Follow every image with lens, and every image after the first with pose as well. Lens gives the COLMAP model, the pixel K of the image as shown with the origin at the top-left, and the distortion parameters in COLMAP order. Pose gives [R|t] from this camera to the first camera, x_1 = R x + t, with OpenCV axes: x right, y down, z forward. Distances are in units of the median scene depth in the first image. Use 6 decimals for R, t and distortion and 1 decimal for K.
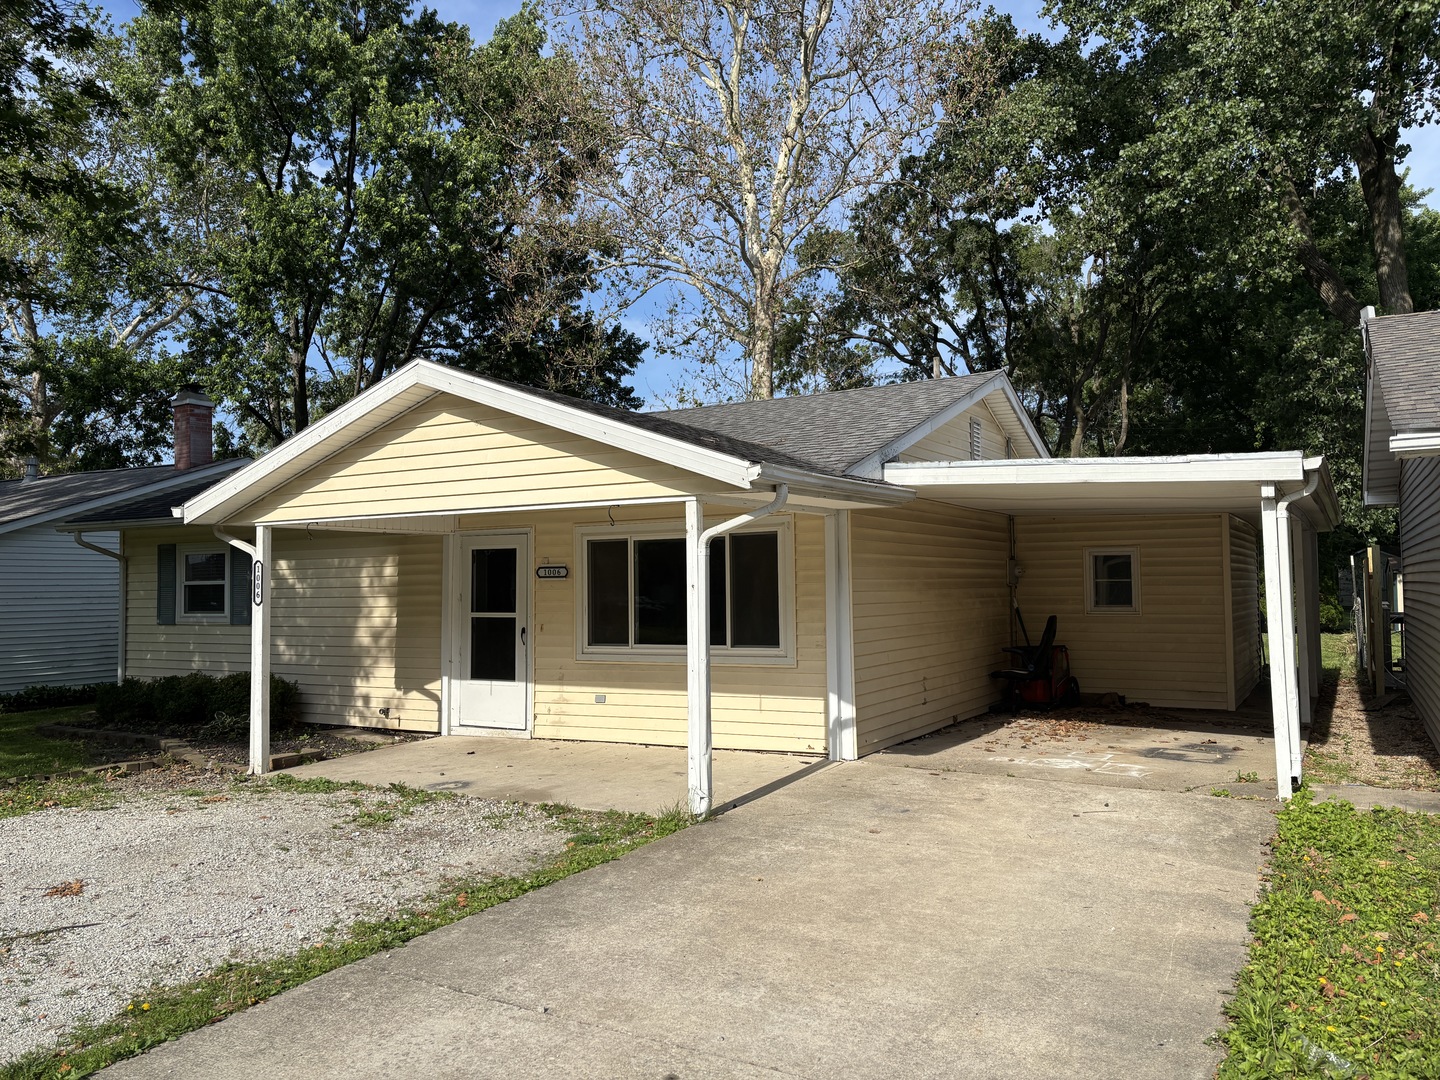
lens RADIAL K [[1082.0, 0, 720.0], [0, 1082.0, 540.0], [0, 0, 1]] dist [0.109184, -0.243845]
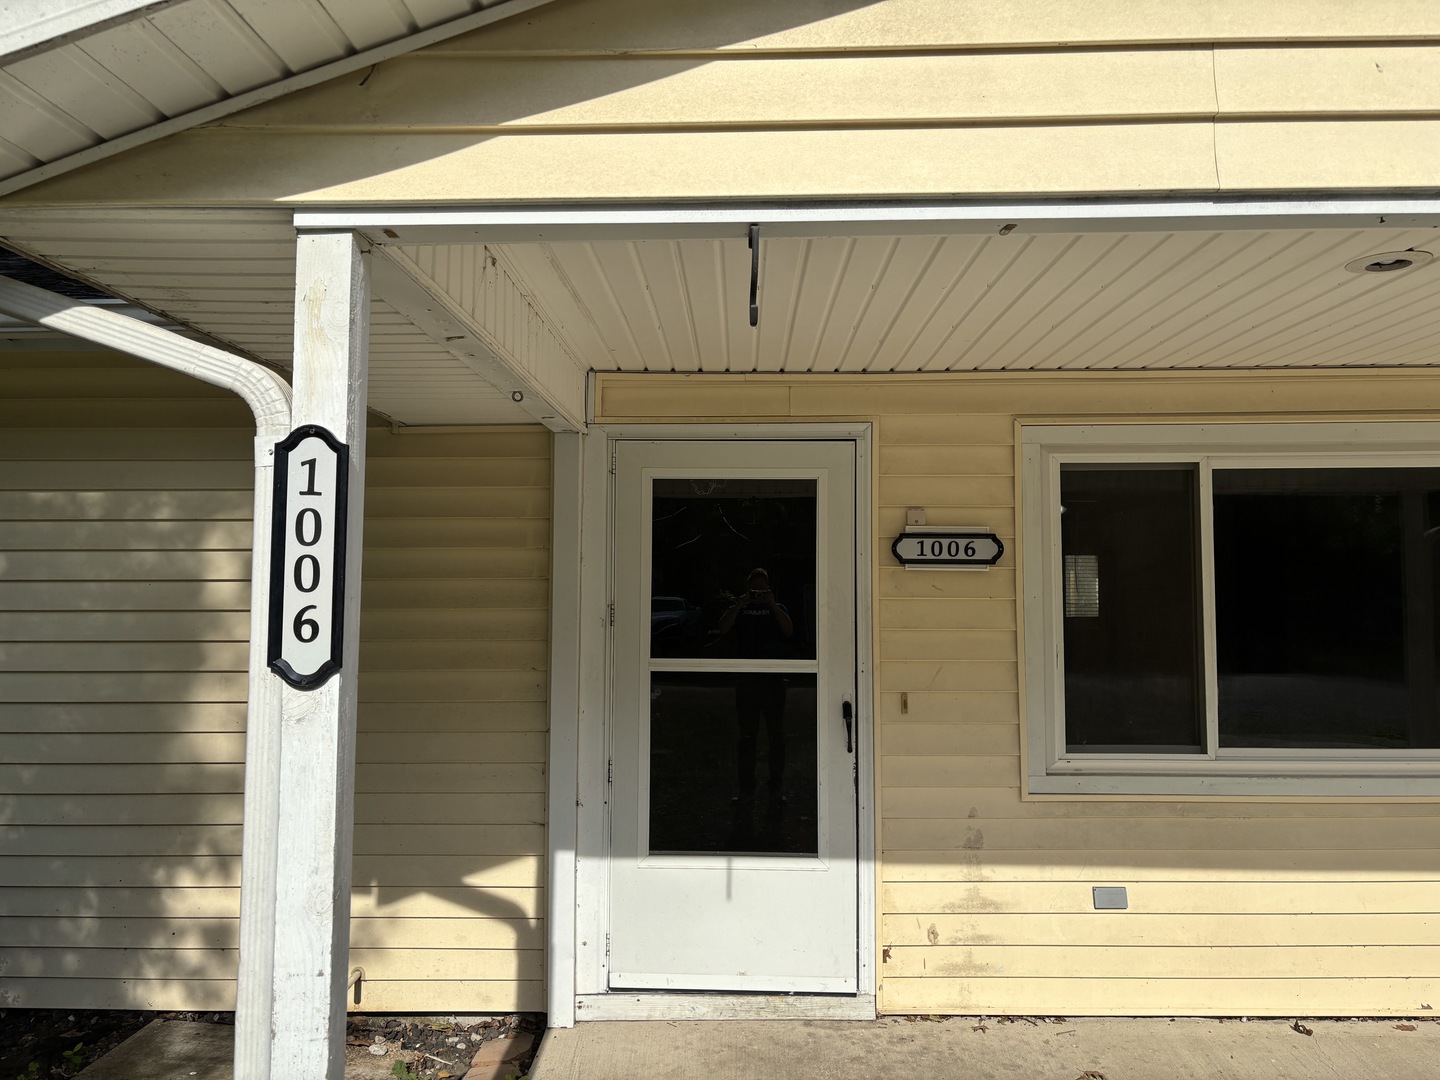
lens RADIAL K [[1151.5, 0, 713.6], [0, 1151.5, 537.0], [0, 0, 1]] dist [0.005285, 0.004644]
pose [[0.879438, 0.031535, 0.474968, -0.380167], [-0.031882, 0.999465, -0.007327, 0.029150], [-0.474945, -0.008699, 0.879972, 0.658870]]
